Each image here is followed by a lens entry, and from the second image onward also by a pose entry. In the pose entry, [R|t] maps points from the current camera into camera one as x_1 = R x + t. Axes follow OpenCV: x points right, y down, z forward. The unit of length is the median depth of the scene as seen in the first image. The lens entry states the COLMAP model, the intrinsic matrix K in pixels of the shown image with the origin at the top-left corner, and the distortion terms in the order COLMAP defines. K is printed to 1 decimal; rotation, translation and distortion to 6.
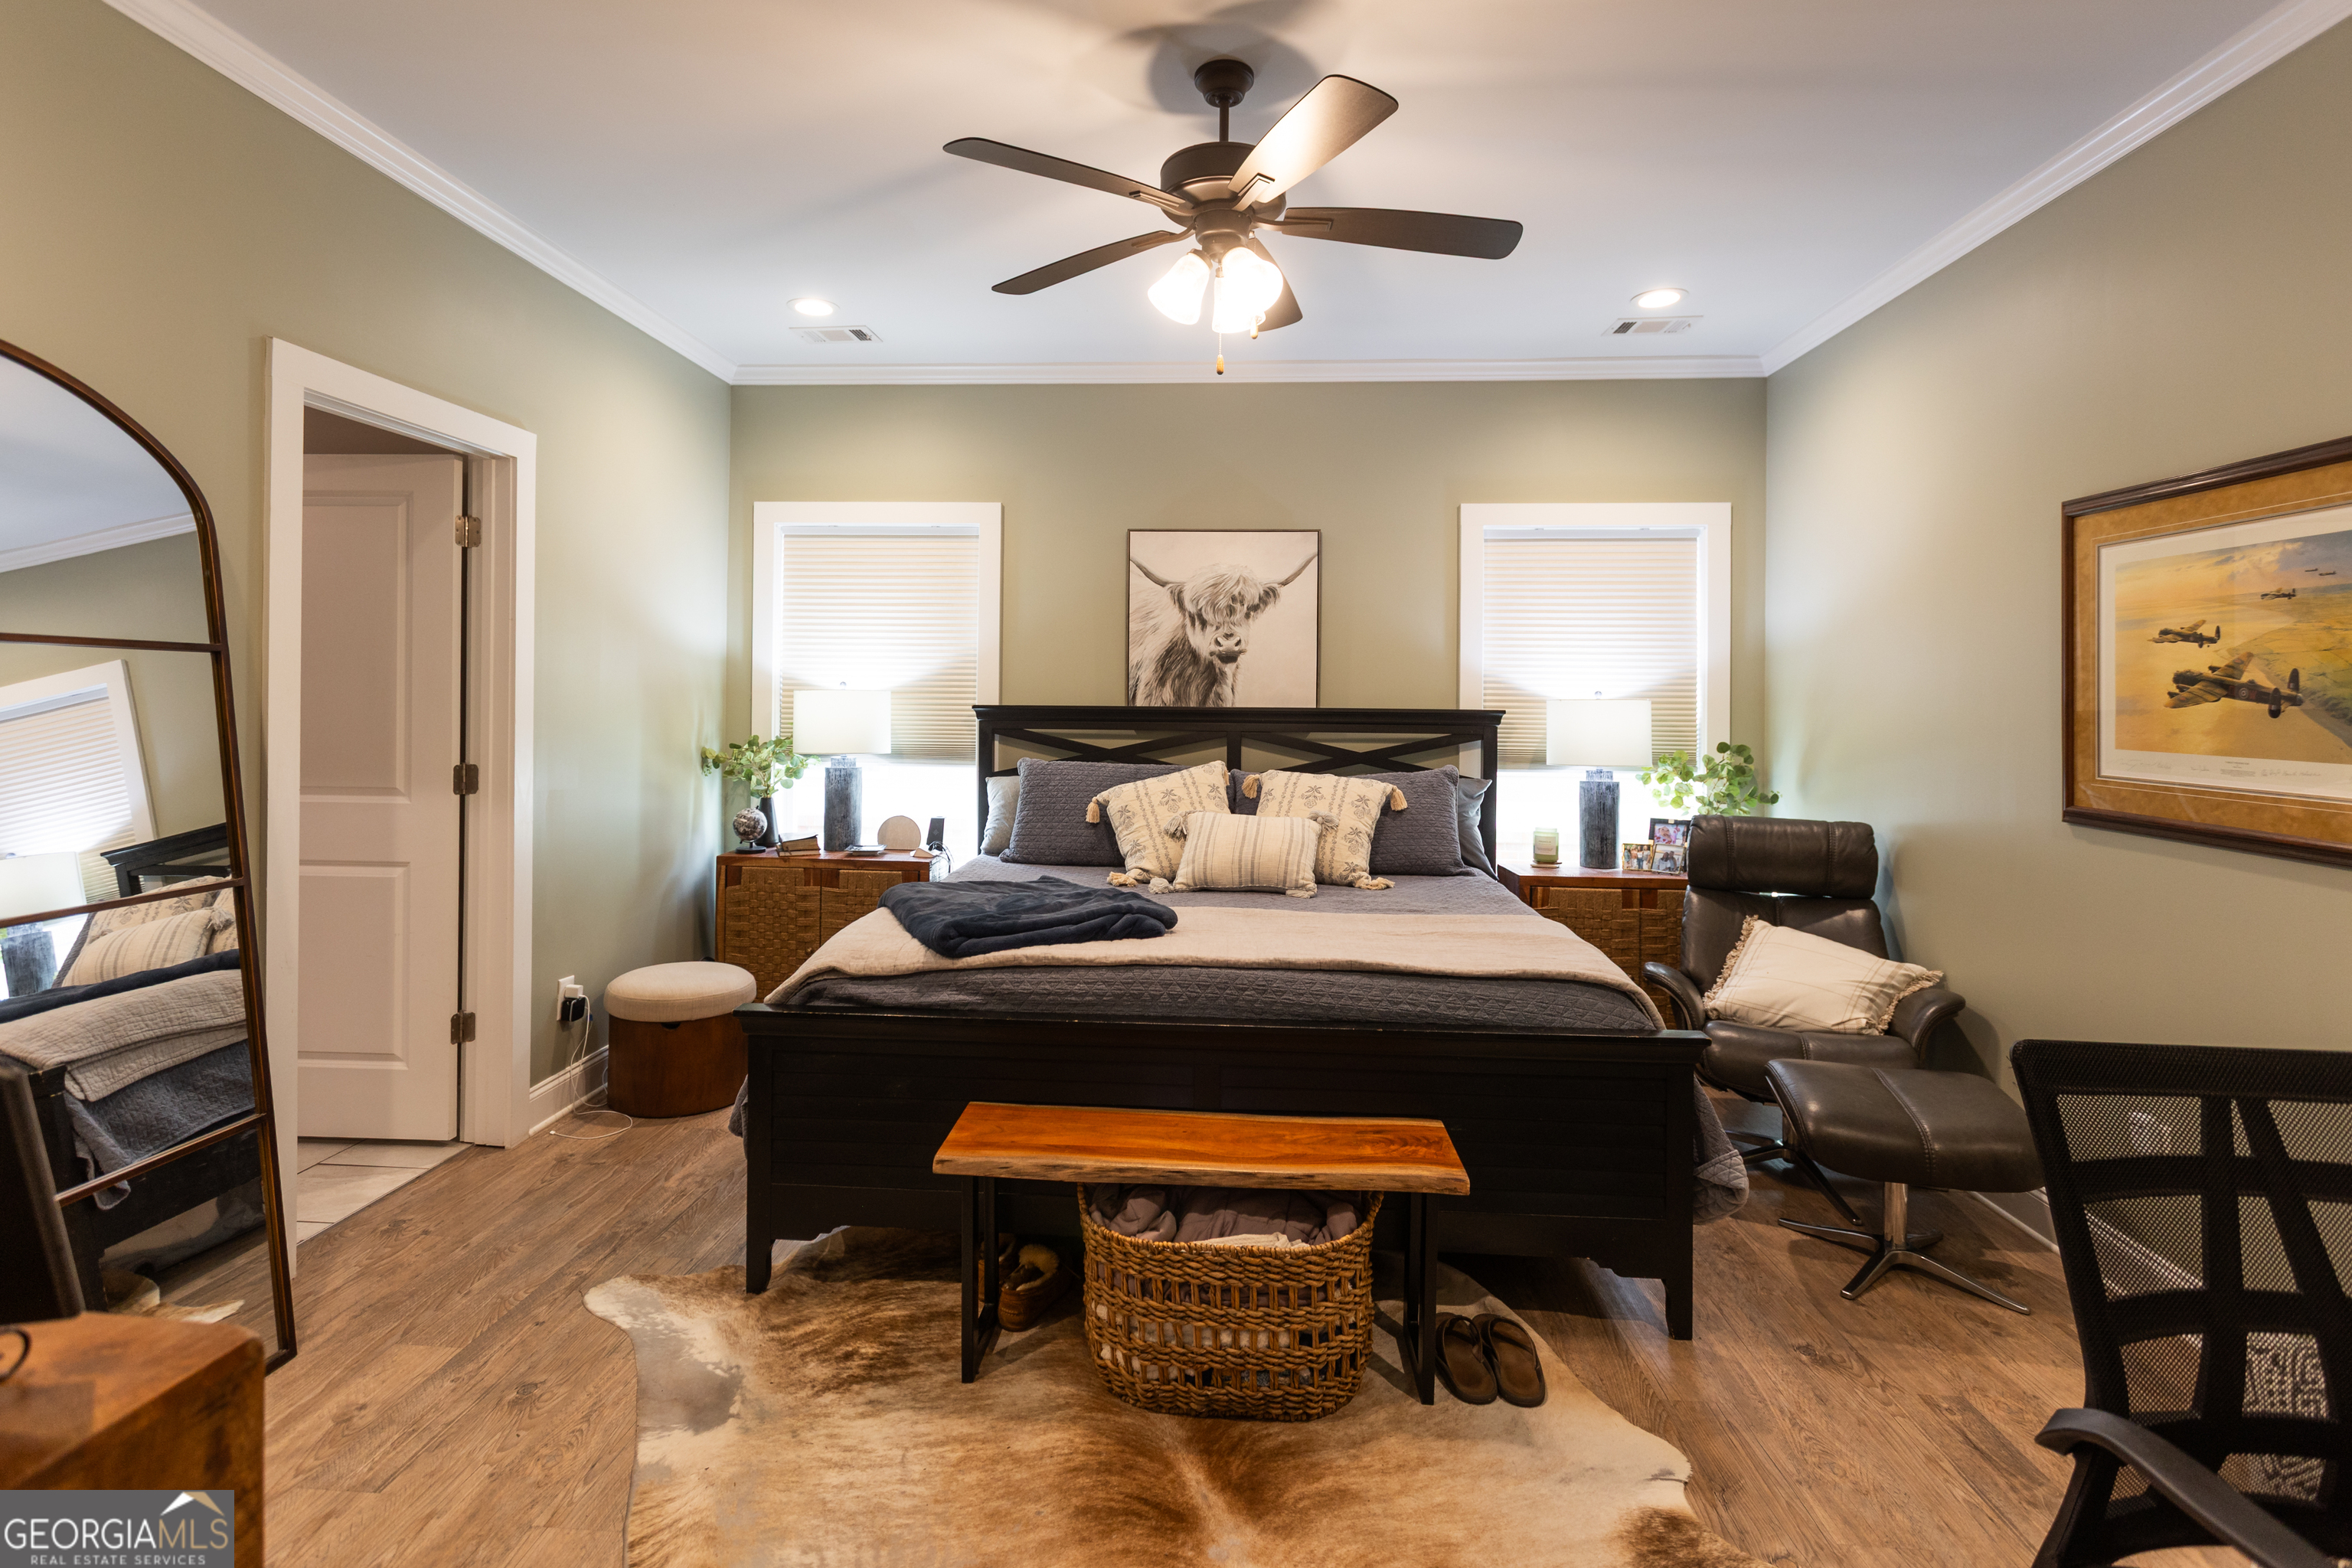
lens RADIAL K [[1115.4, 0, 1165.8], [0, 1115.4, 708.7], [0, 0, 1]] dist [-0.005583, 0.000892]
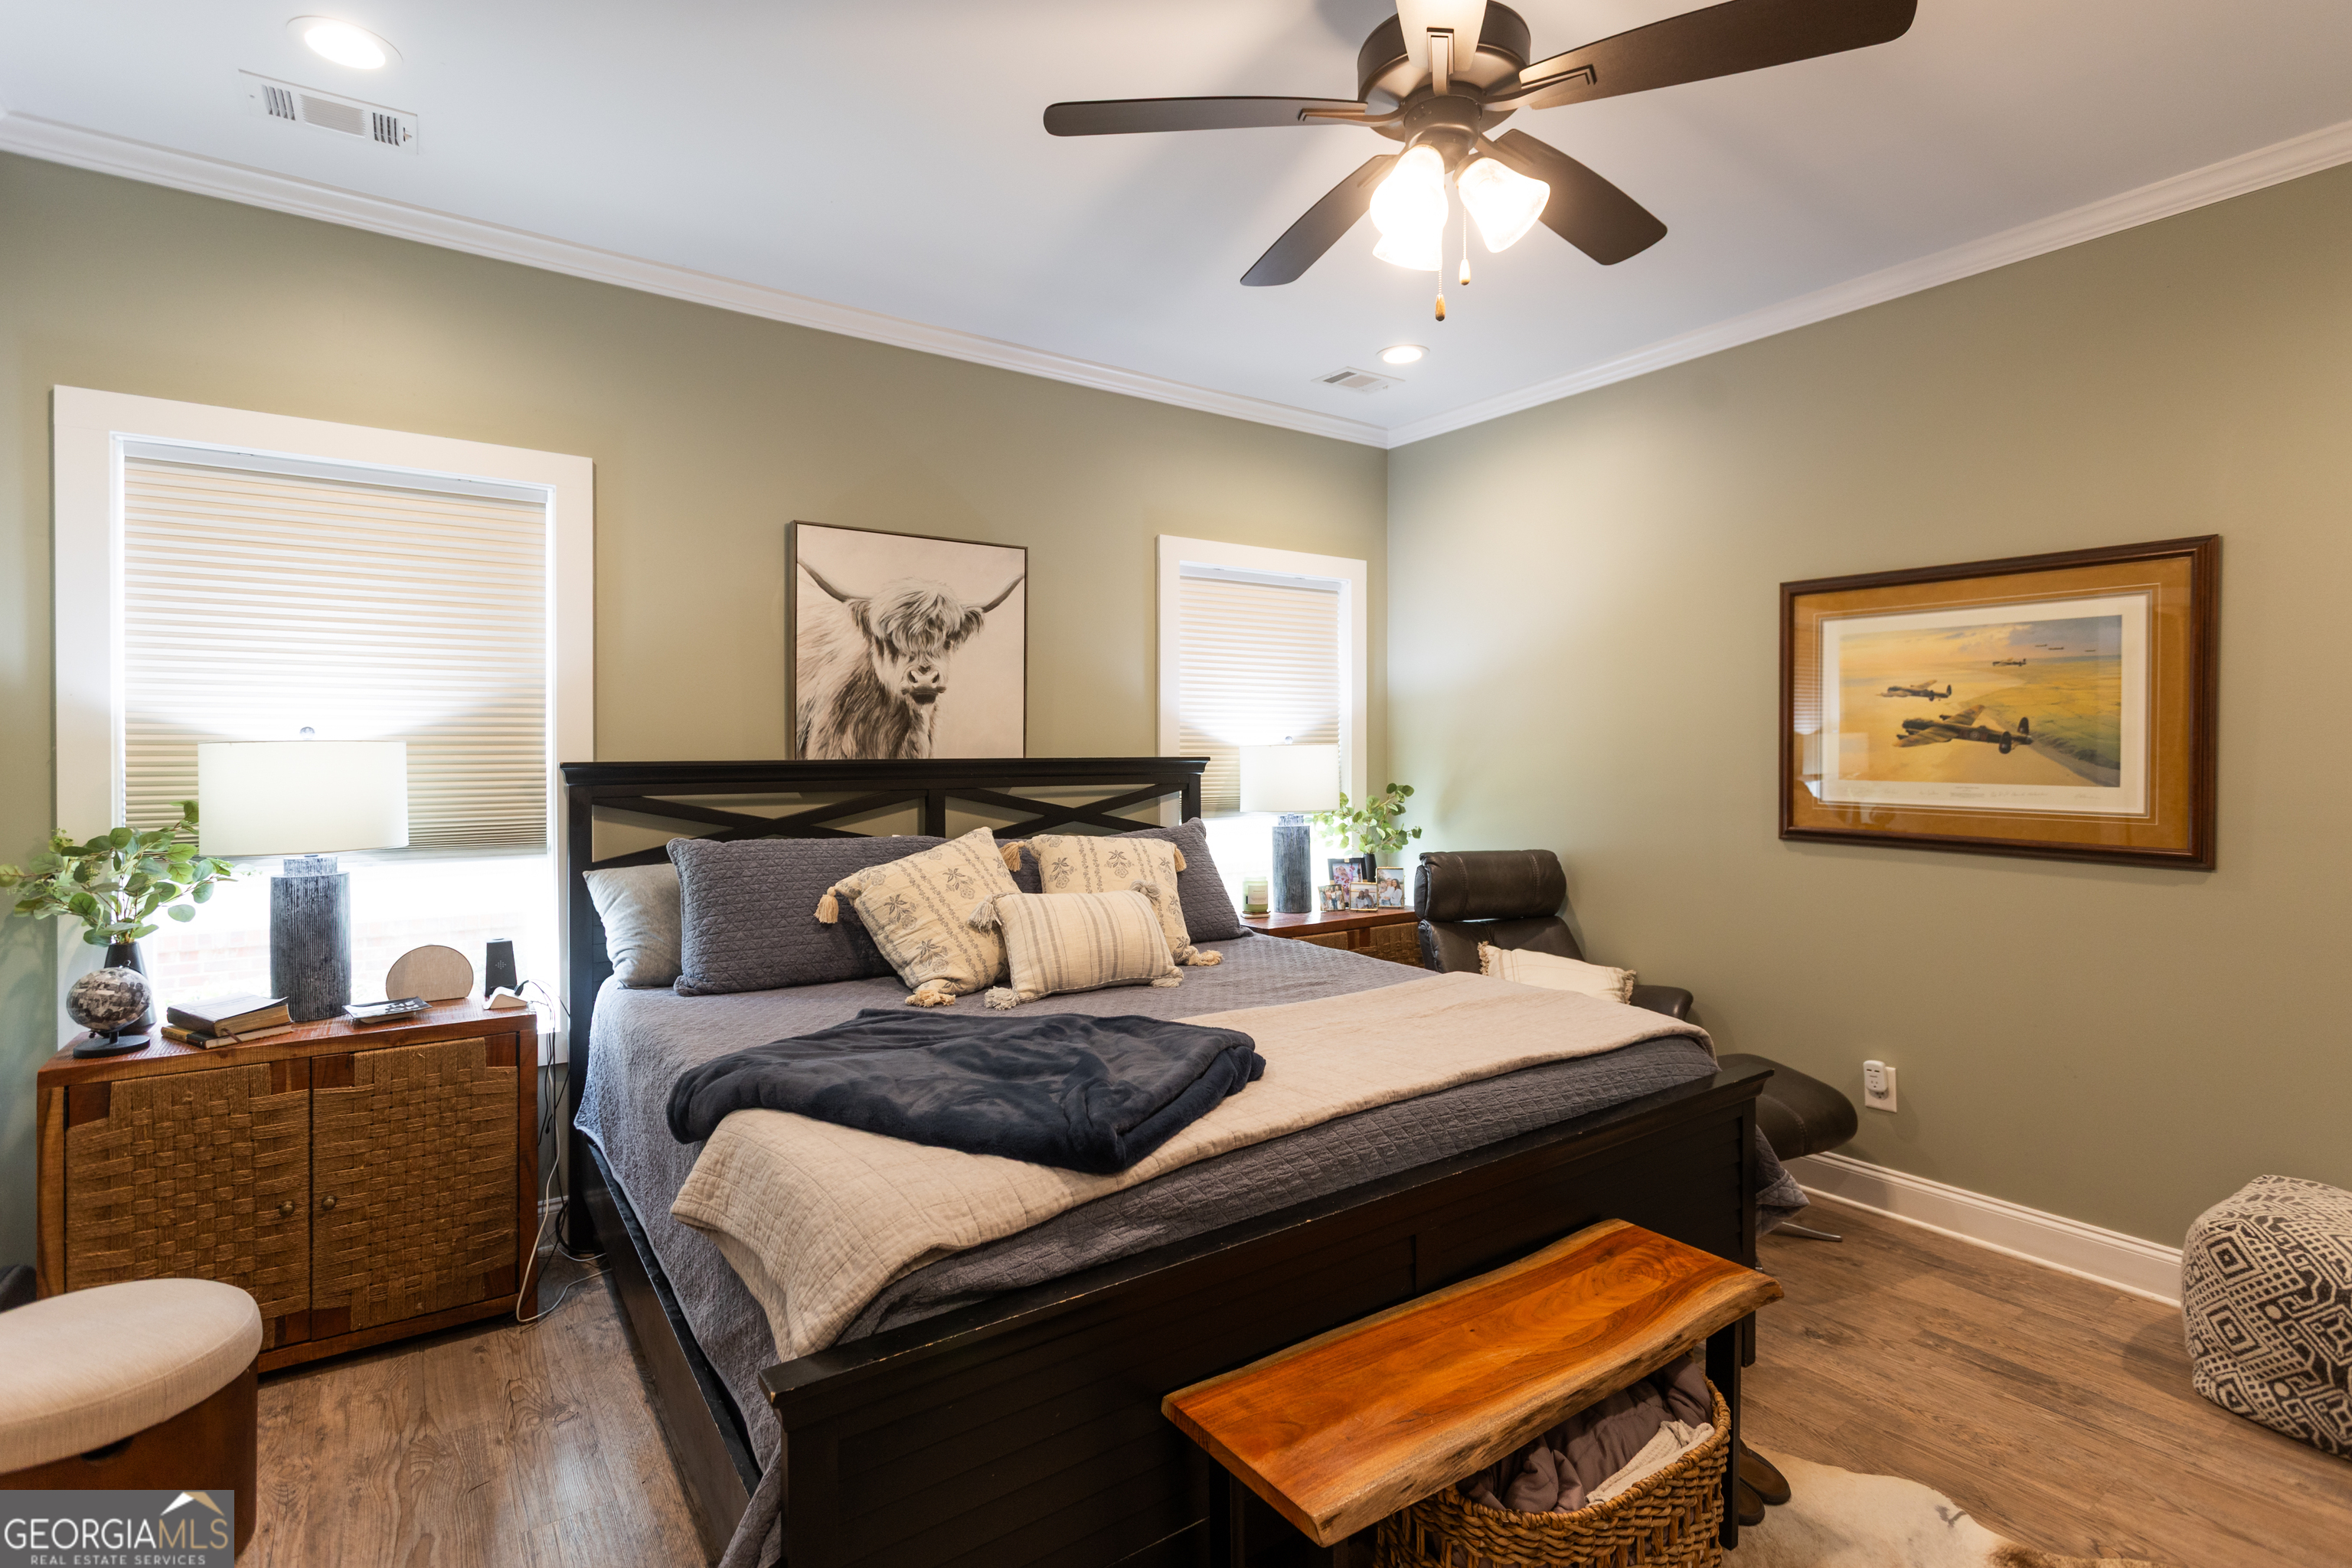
lens RADIAL K [[1097.9, 0, 1160.5], [0, 1097.9, 761.3], [0, 0, 1]] dist [-0.000717, -0.000275]
pose [[0.780321, -0.019016, 0.625089, -0.316553], [0.014966, 0.999819, 0.011733, -0.006612], [-0.625199, 0.000200, 0.780465, 0.295461]]
